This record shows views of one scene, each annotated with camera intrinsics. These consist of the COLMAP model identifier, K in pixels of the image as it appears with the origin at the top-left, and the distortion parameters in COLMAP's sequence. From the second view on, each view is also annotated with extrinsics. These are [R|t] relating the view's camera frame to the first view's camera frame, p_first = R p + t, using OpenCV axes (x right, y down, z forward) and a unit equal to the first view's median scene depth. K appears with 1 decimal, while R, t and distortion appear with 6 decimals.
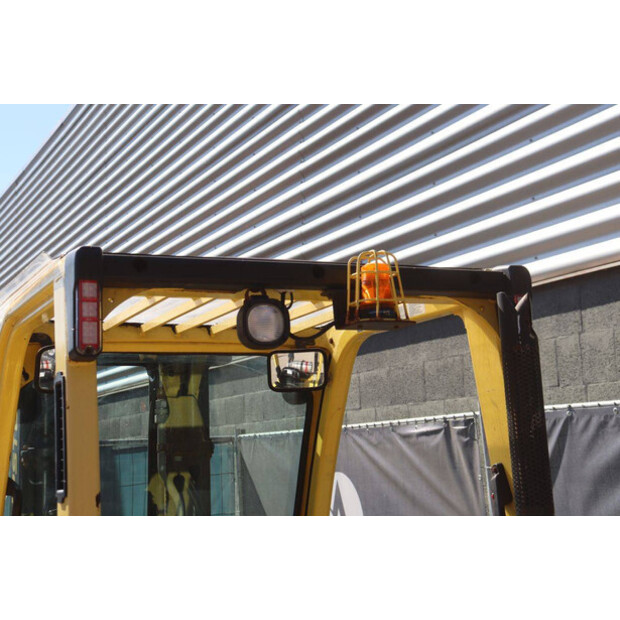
lens RADIAL K [[1138.4, 0, 307.9], [0, 1138.4, 314.9], [0, 0, 1]] dist [0.222218, 0.000000]
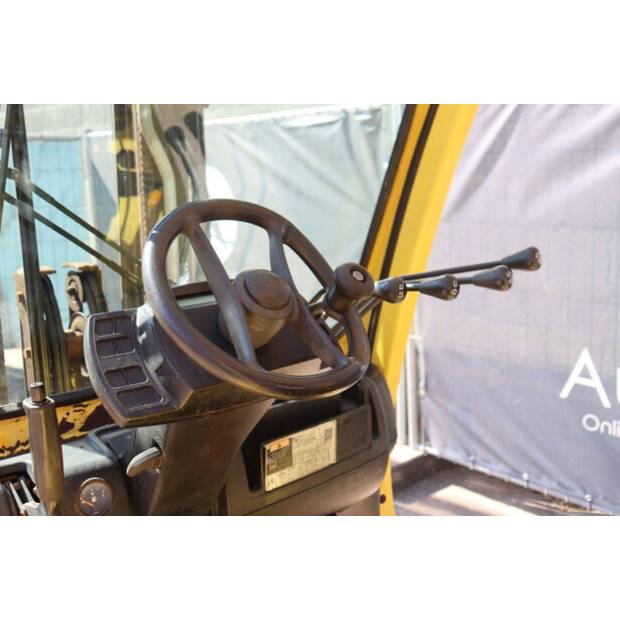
lens RADIAL K [[715.6, 0, 315.9], [0, 715.6, 306.5], [0, 0, 1]] dist [0.005214, 0.000000]
pose [[0.951430, -0.042262, 0.304952, -0.165987], [-0.051164, 0.955053, 0.291986, 0.121219], [-0.303585, -0.293406, 0.906504, 0.638288]]
